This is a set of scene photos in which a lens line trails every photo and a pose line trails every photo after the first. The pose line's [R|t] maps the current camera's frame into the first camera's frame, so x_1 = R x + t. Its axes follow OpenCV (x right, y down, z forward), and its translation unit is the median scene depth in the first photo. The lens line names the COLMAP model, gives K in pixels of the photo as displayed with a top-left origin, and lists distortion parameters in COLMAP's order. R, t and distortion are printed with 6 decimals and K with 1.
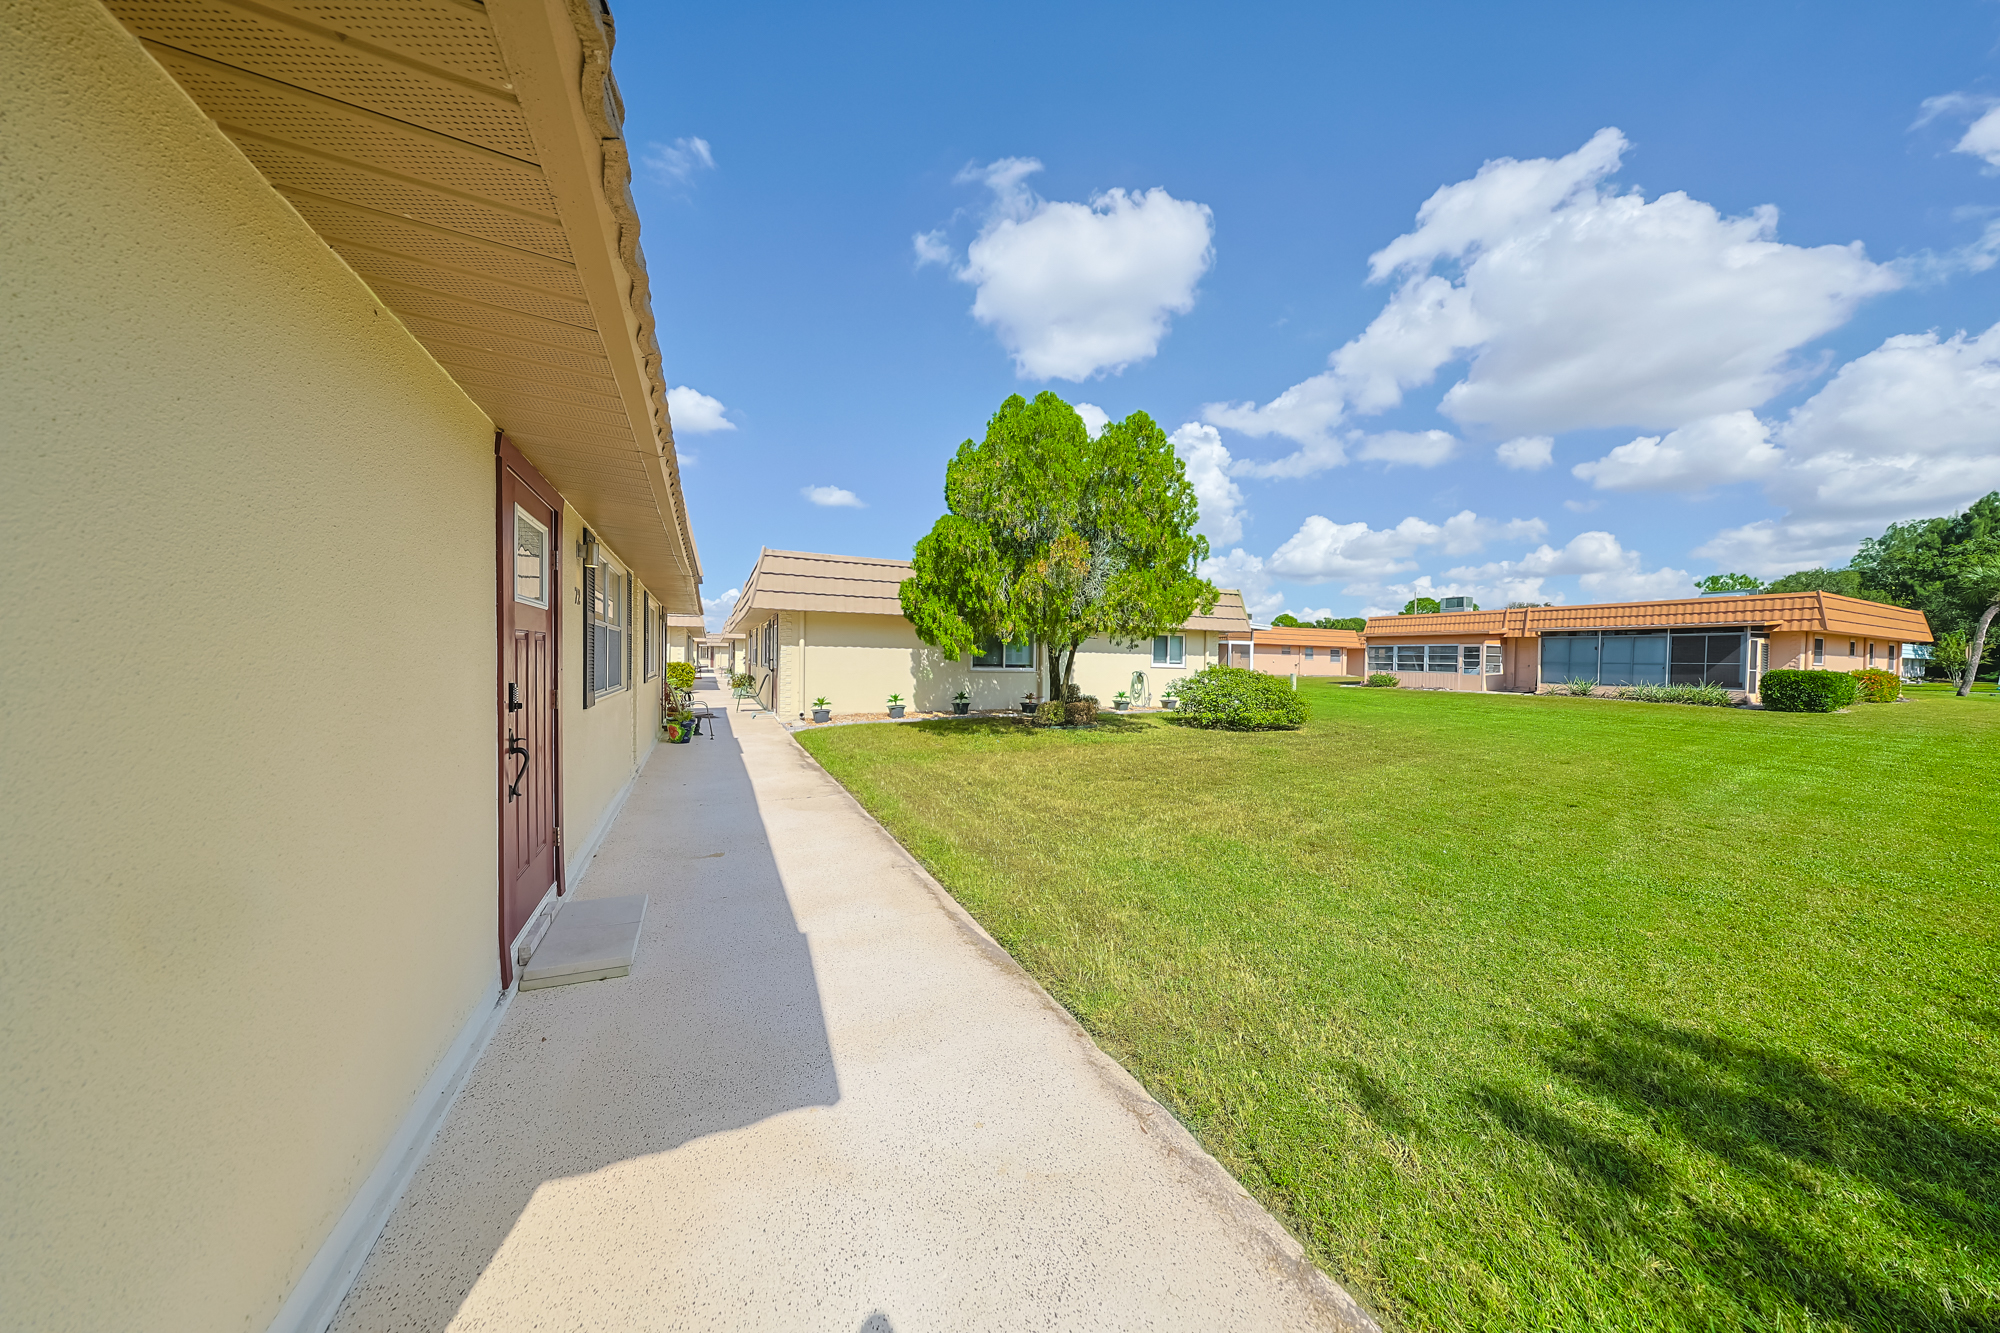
lens RADIAL K [[614.6, 0, 1006.1], [0, 614.6, 667.9], [0, 0, 1]] dist [-0.000527, 0.000005]
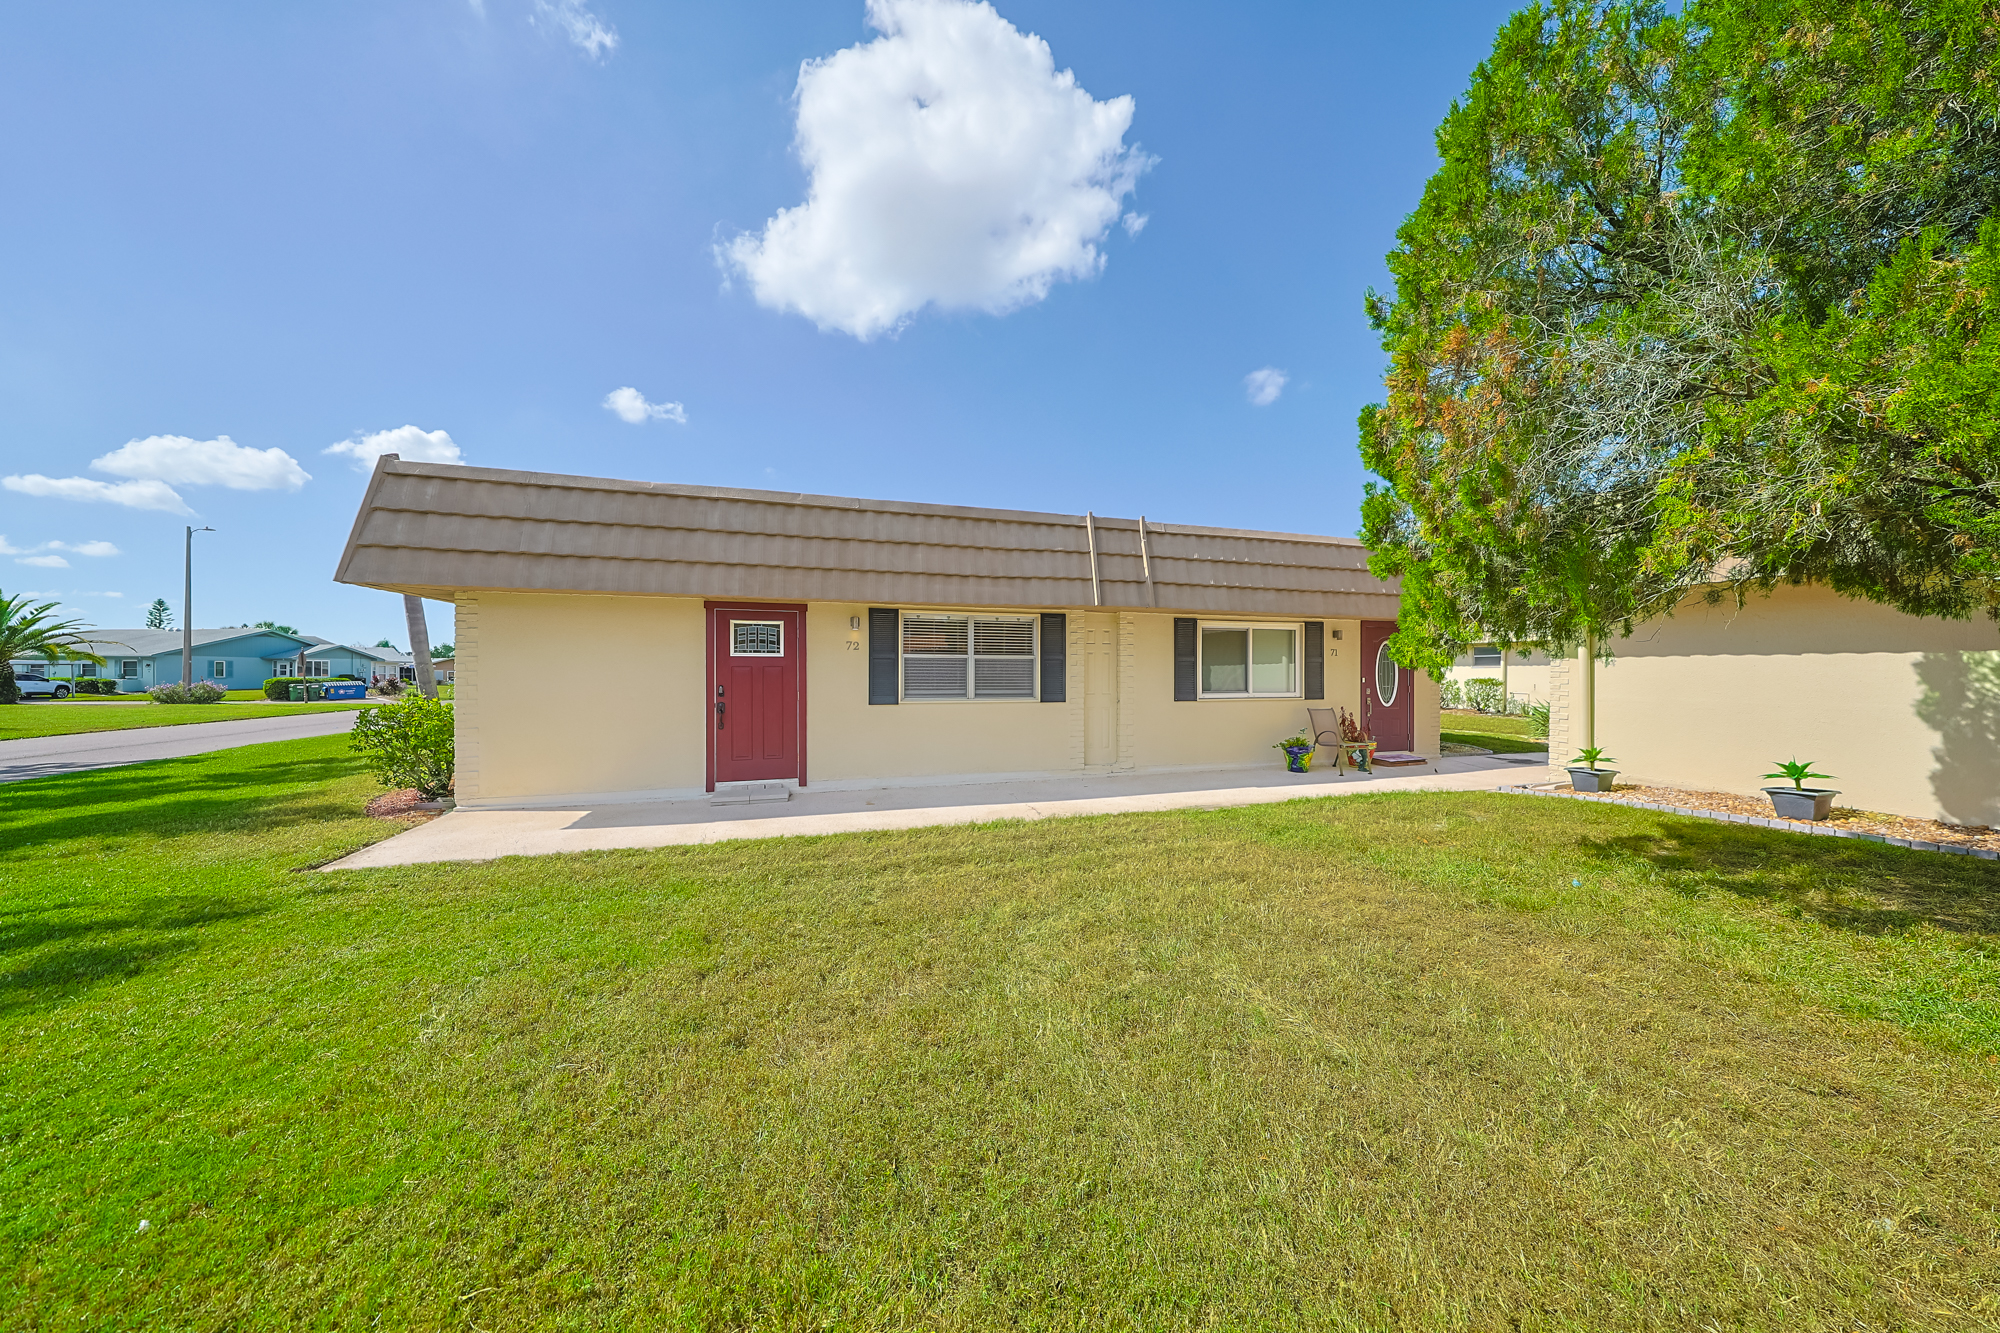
lens RADIAL K [[614.6, 0, 1010.8], [0, 614.6, 664.9], [0, 0, 1]] dist [-0.000527, 0.000005]
pose [[-0.152113, -0.026923, -0.987996, 0.327038], [-0.008417, 0.999628, -0.025944, -0.009150], [0.988327, 0.004369, -0.152283, 0.502685]]
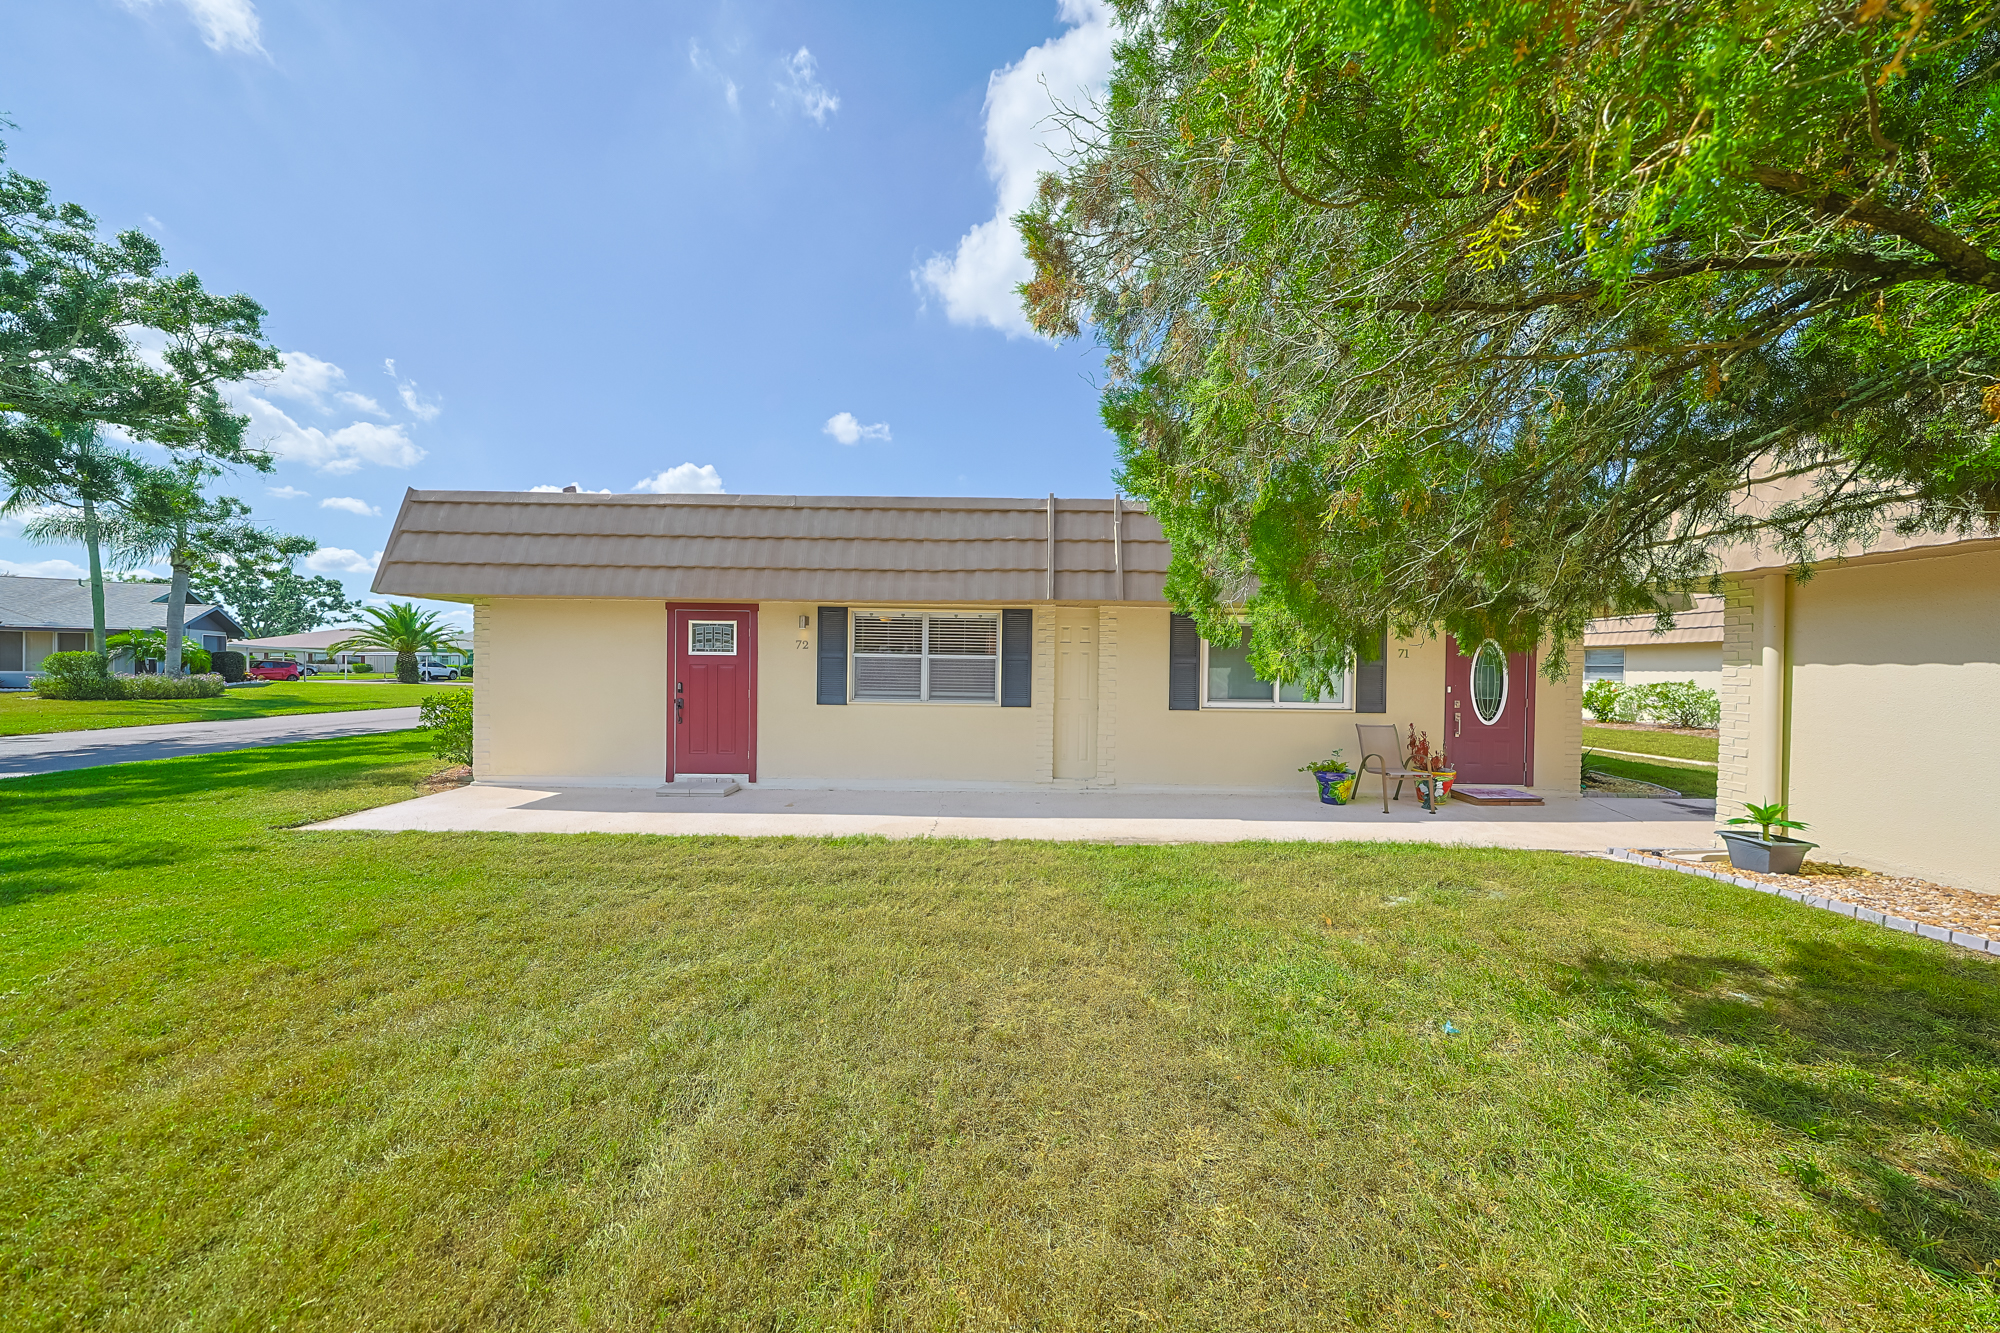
lens RADIAL K [[614.6, 0, 1007.3], [0, 614.6, 670.6], [0, 0, 1]] dist [-0.000527, 0.000005]
pose [[-0.432046, -0.014900, -0.901729, 0.217141], [-0.024139, 0.999696, -0.004953, -0.018254], [0.901529, 0.019627, -0.432274, 0.685567]]
